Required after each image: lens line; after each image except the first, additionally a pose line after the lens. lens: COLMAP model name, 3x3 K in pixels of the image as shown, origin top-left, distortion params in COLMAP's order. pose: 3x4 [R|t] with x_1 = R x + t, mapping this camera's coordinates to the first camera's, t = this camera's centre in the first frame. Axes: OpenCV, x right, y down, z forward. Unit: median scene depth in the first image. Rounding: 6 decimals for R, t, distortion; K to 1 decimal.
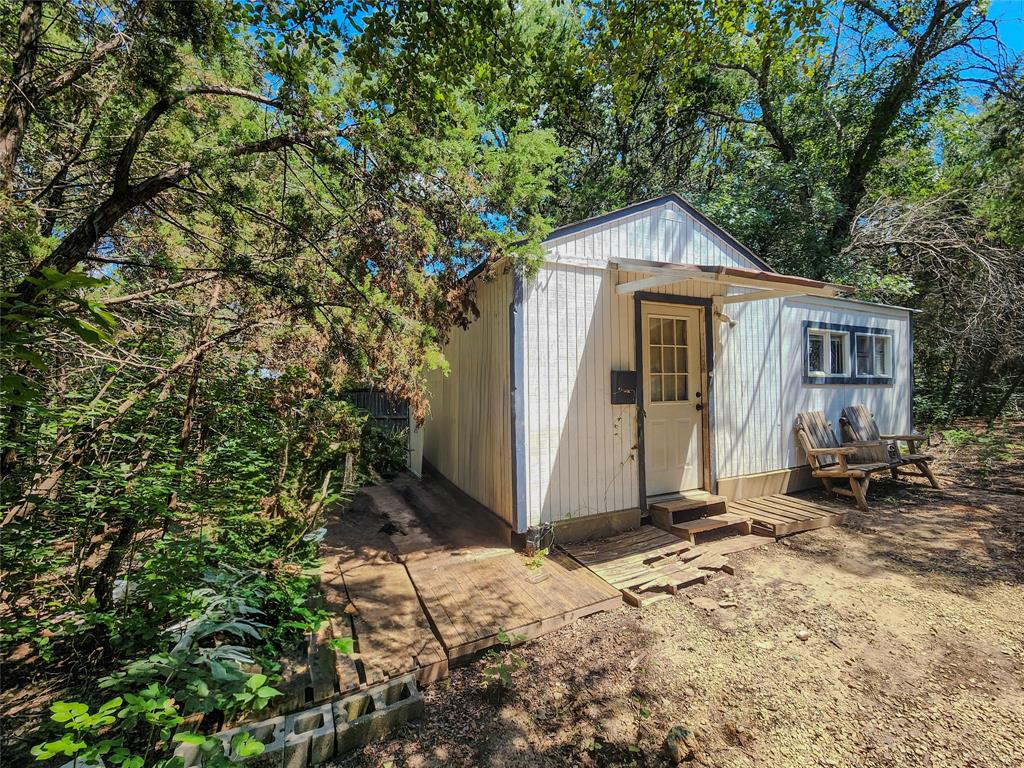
lens RADIAL K [[432.1, 0, 504.7], [0, 432.1, 382.6], [0, 0, 1]] dist [-0.000607, -0.000554]
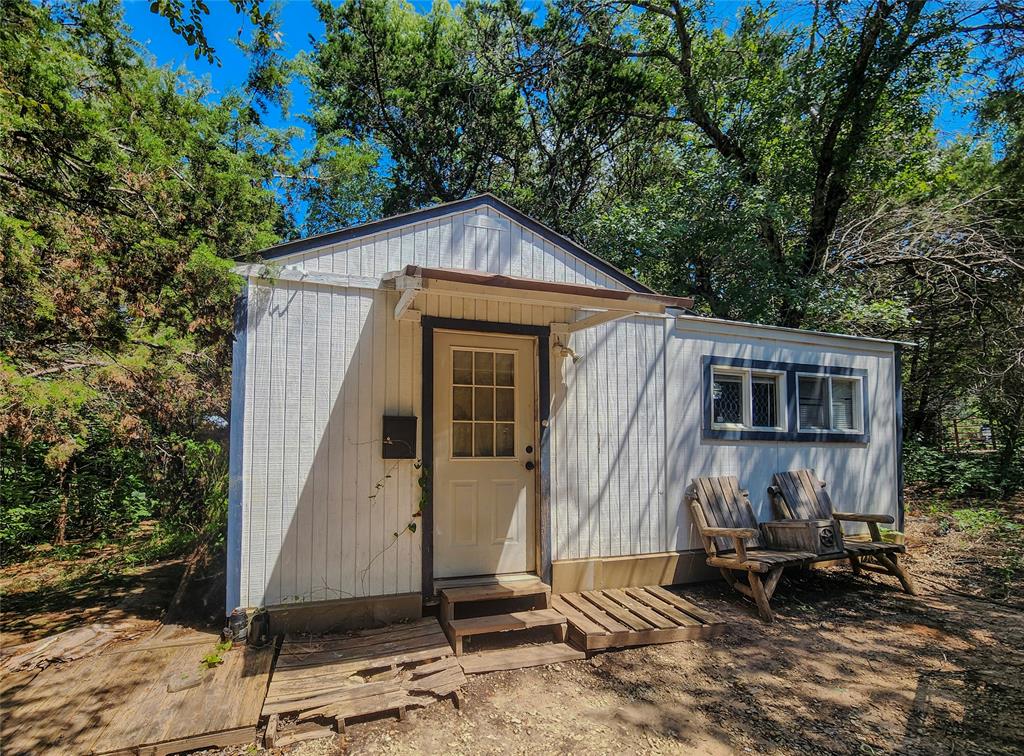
lens RADIAL K [[424.6, 0, 481.8], [0, 424.6, 422.1], [0, 0, 1]] dist [0.000546, 0.000041]
pose [[0.985758, 0.014254, -0.167563, 0.494747], [-0.019710, 0.999327, -0.030940, 0.004111], [0.167009, 0.033802, 0.985376, 0.233541]]
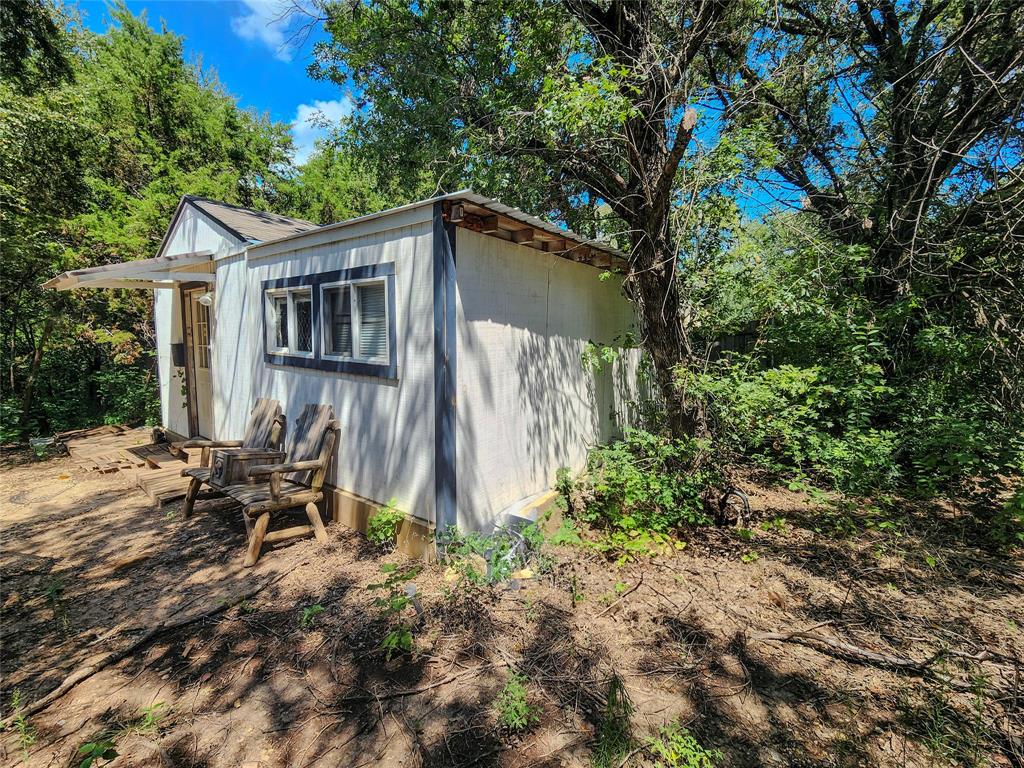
lens RADIAL K [[411.3, 0, 512.0], [0, 411.3, 384.0], [0, 0, 1]] dist [0.000034, -0.000133]
pose [[0.476430, 0.112054, -0.872043, 1.798198], [-0.006027, 0.992238, 0.124206, -0.062476], [0.879192, -0.053920, 0.473407, 1.177281]]
